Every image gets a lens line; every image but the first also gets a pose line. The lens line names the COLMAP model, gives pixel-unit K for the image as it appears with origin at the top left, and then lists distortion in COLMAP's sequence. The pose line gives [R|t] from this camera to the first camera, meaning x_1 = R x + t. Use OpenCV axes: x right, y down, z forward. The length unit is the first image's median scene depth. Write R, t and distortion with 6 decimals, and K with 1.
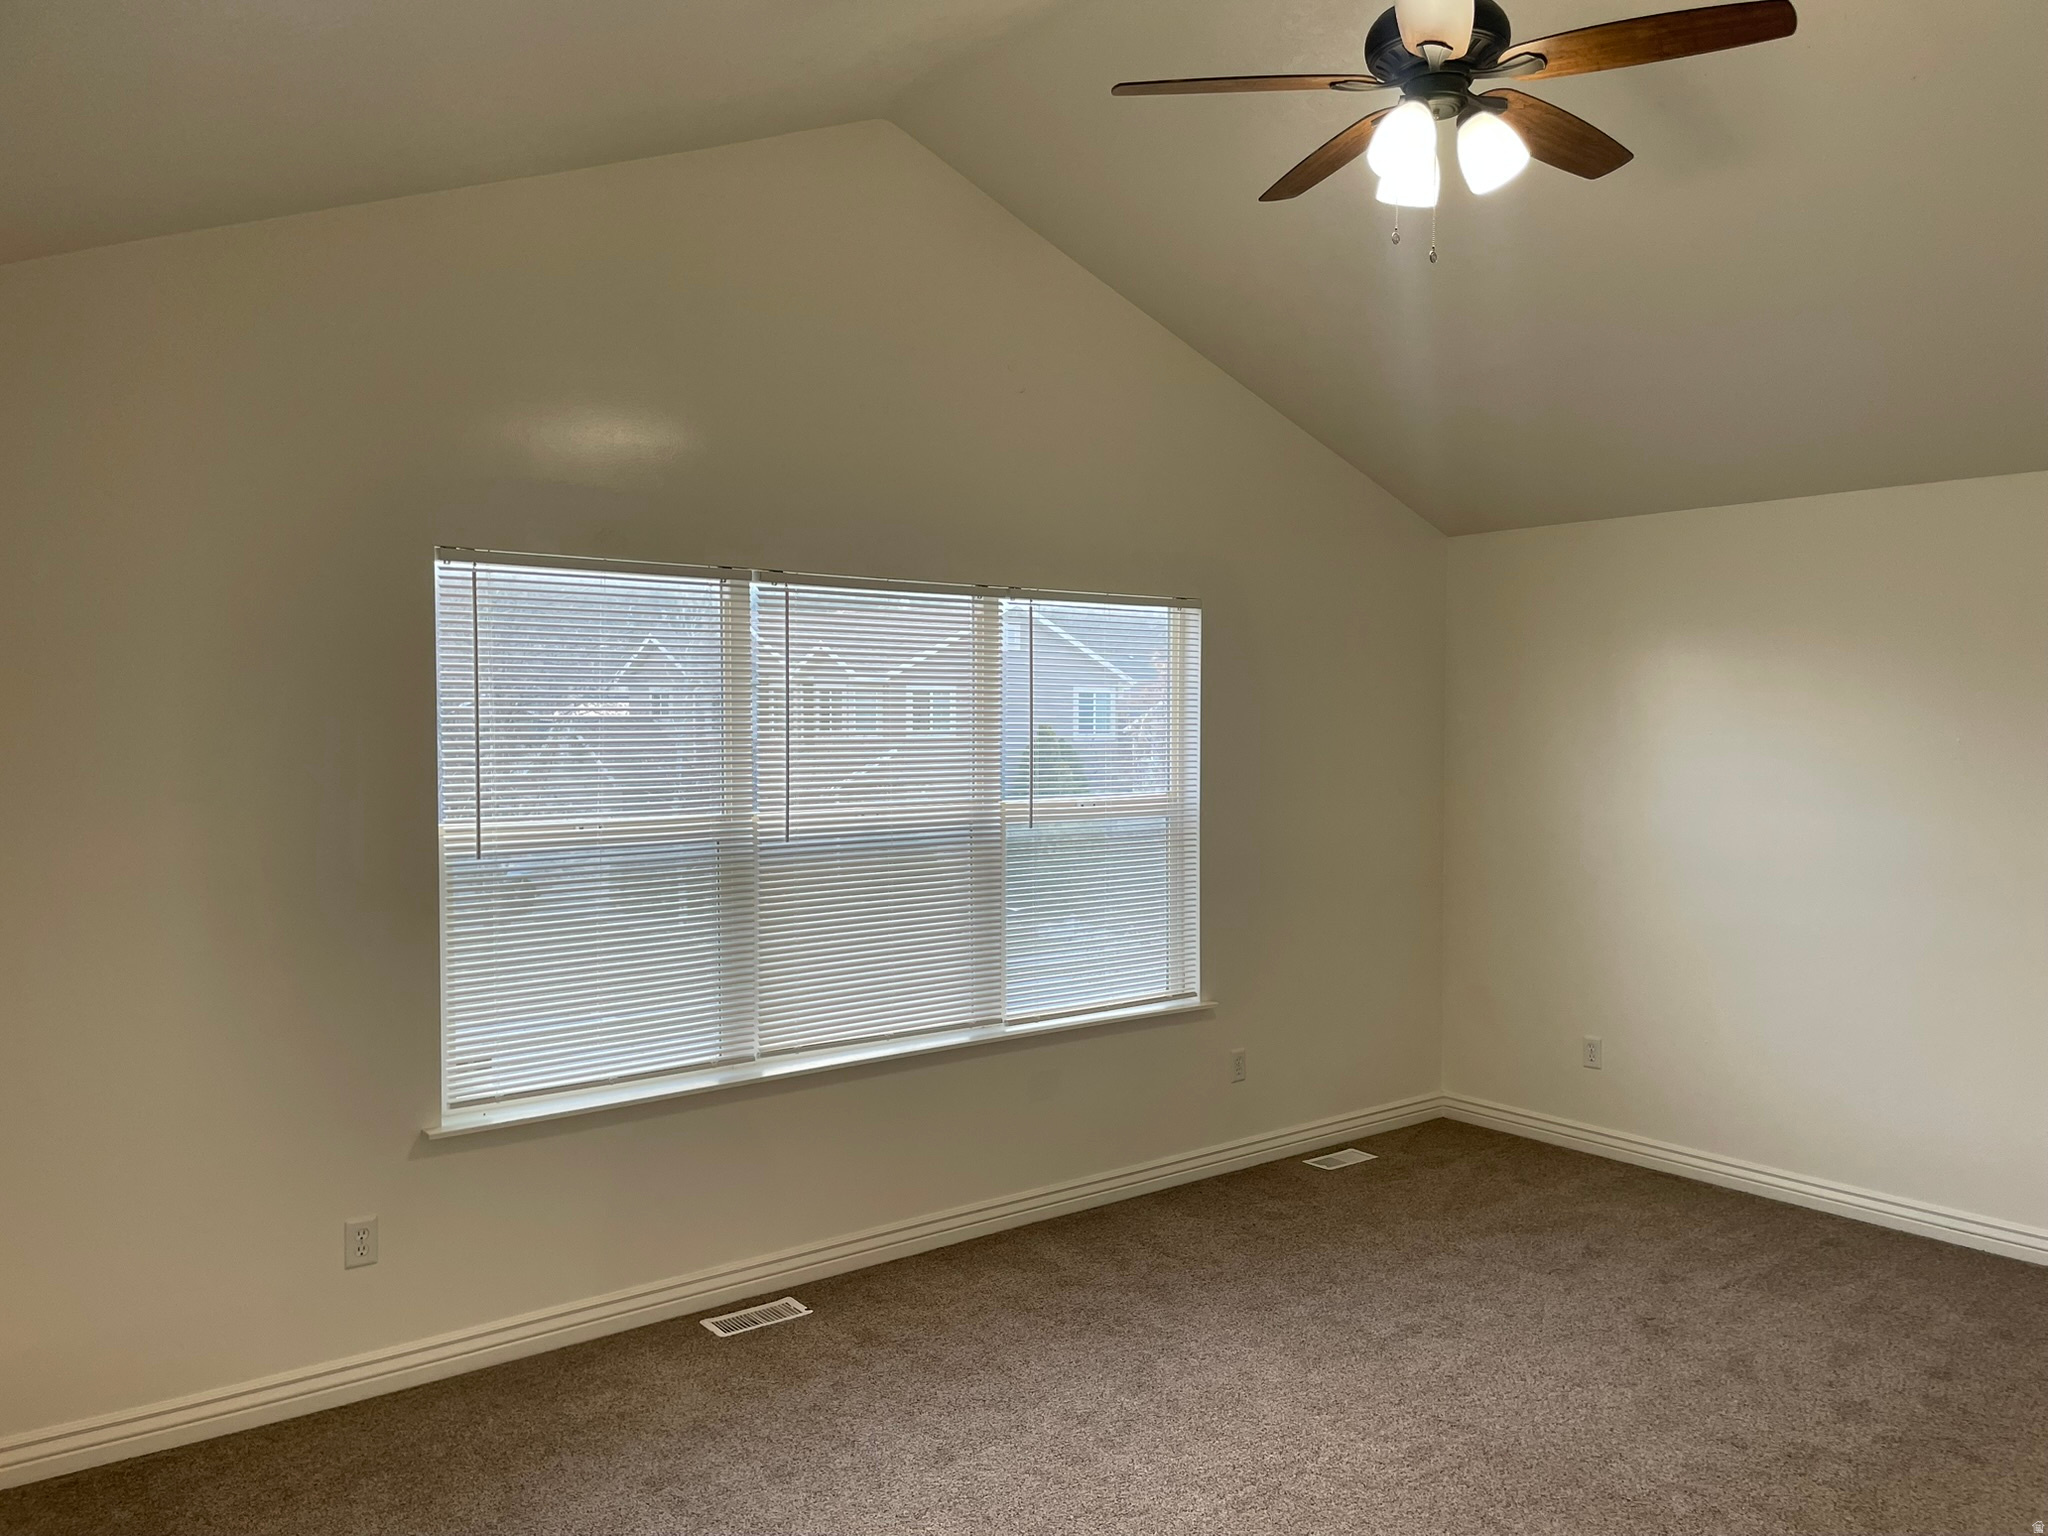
lens RADIAL K [[1551.6, 0, 1023.8], [0, 1551.6, 768.7], [0, 0, 1]] dist [0.085503, -0.110799]
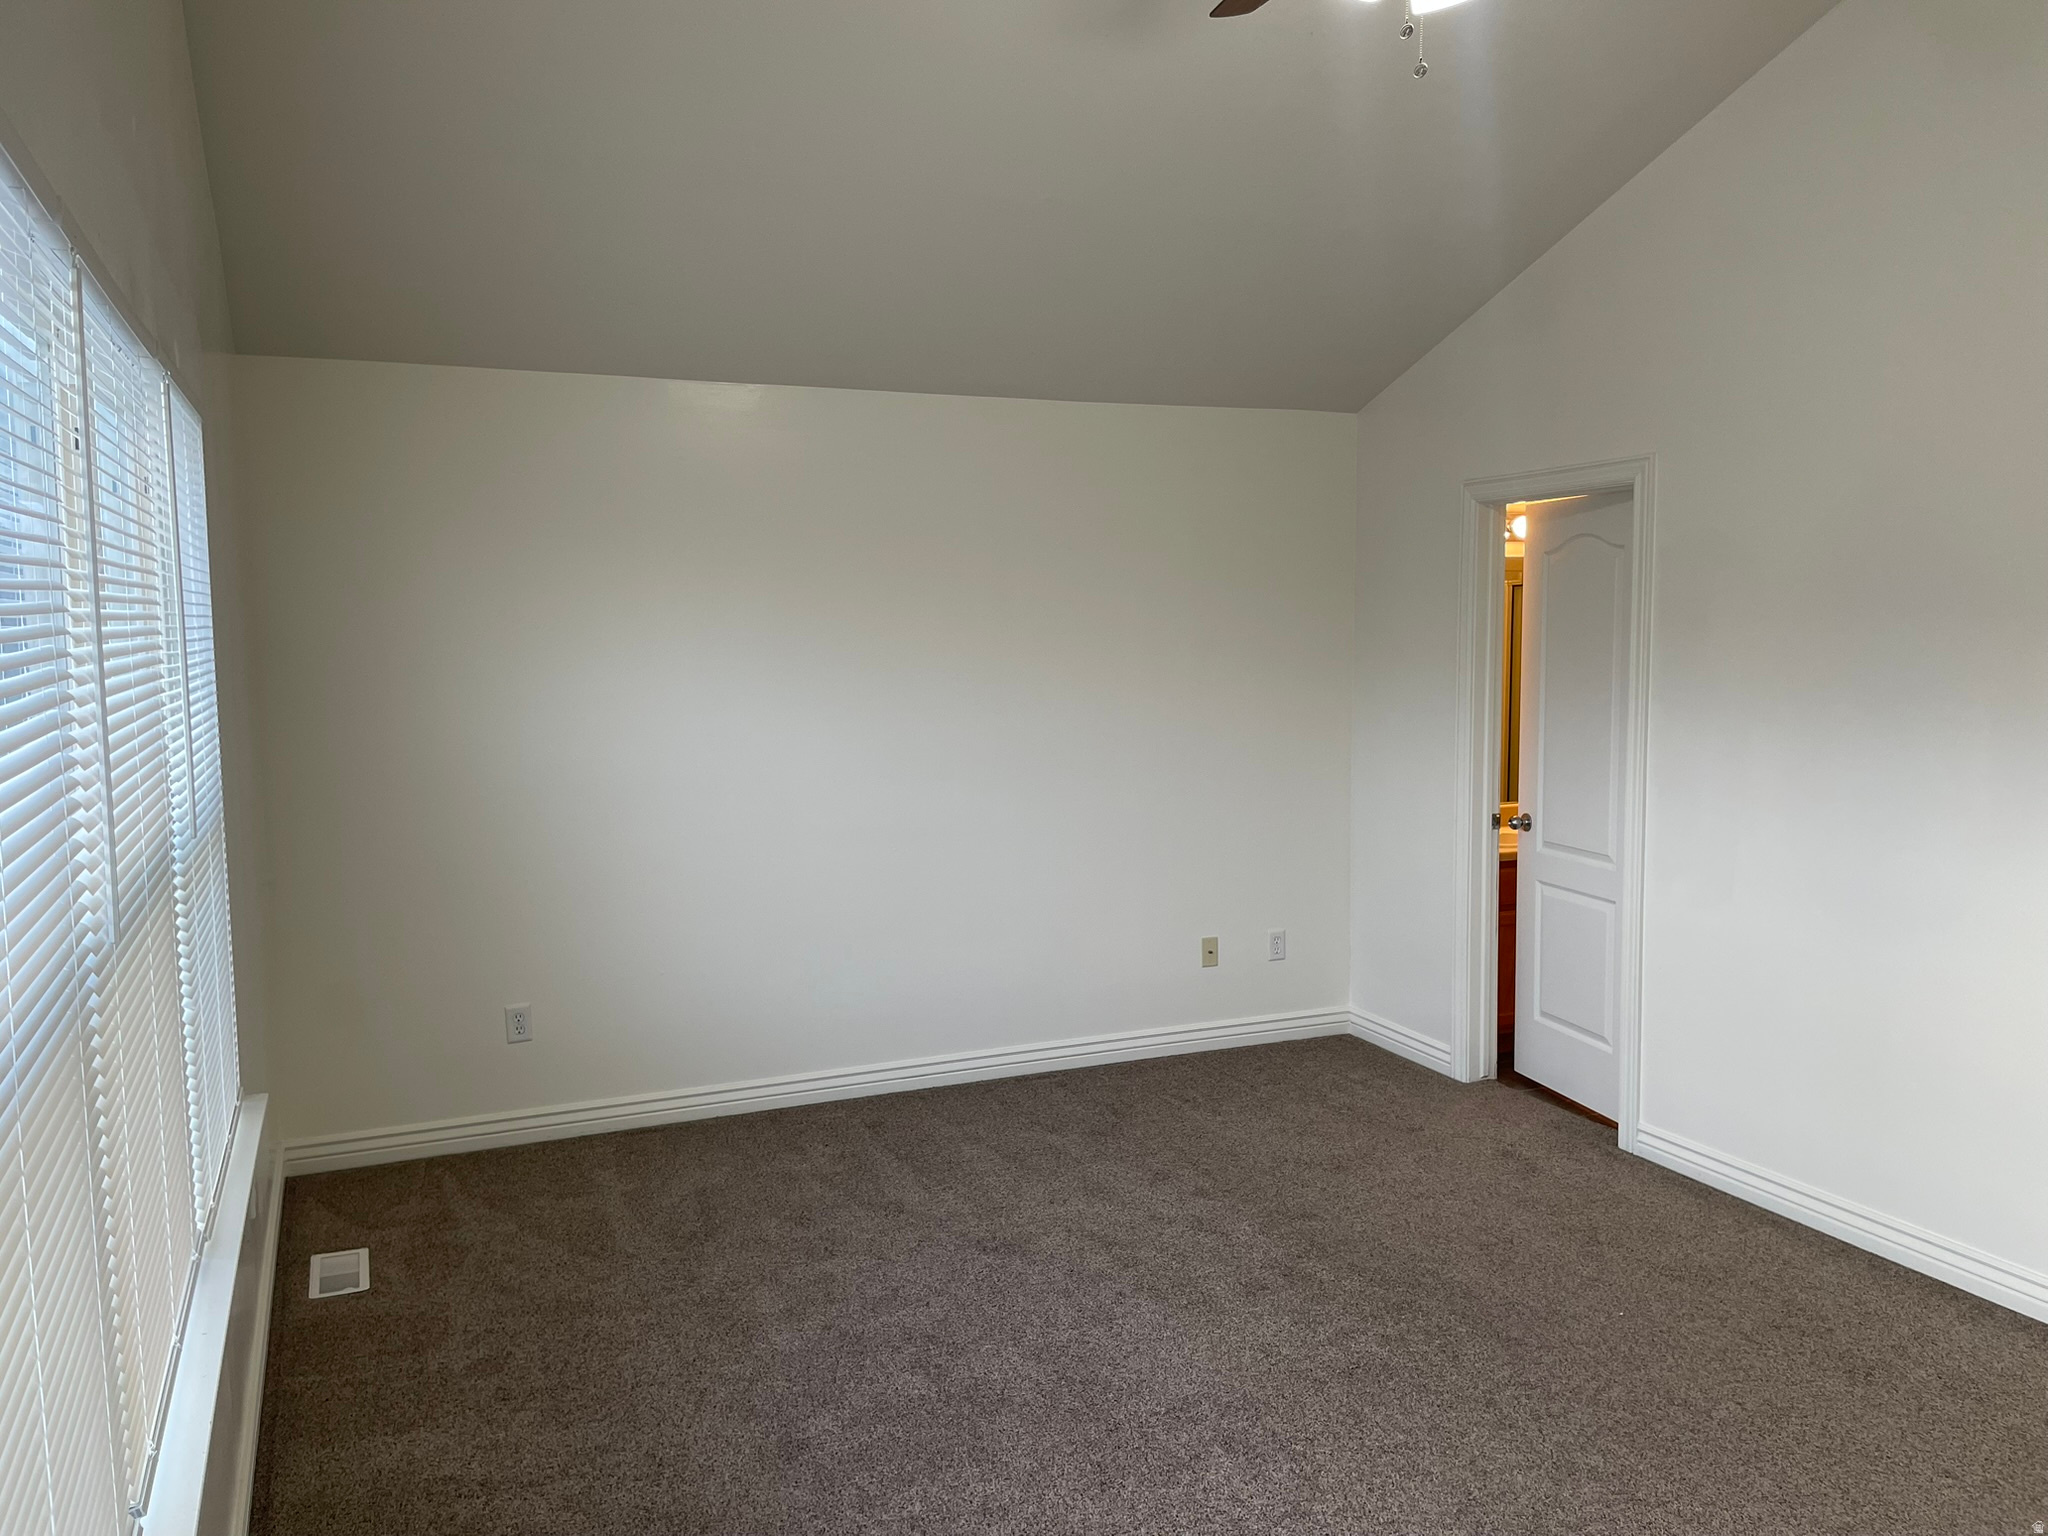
lens RADIAL K [[1551.6, 0, 1024.2], [0, 1551.6, 767.4], [0, 0, 1]] dist [0.085503, -0.110799]
pose [[0.243864, -0.095086, 0.965137, -0.420740], [0.033699, 0.995412, 0.089554, -0.023455], [-0.969224, 0.010685, 0.245949, 0.620580]]
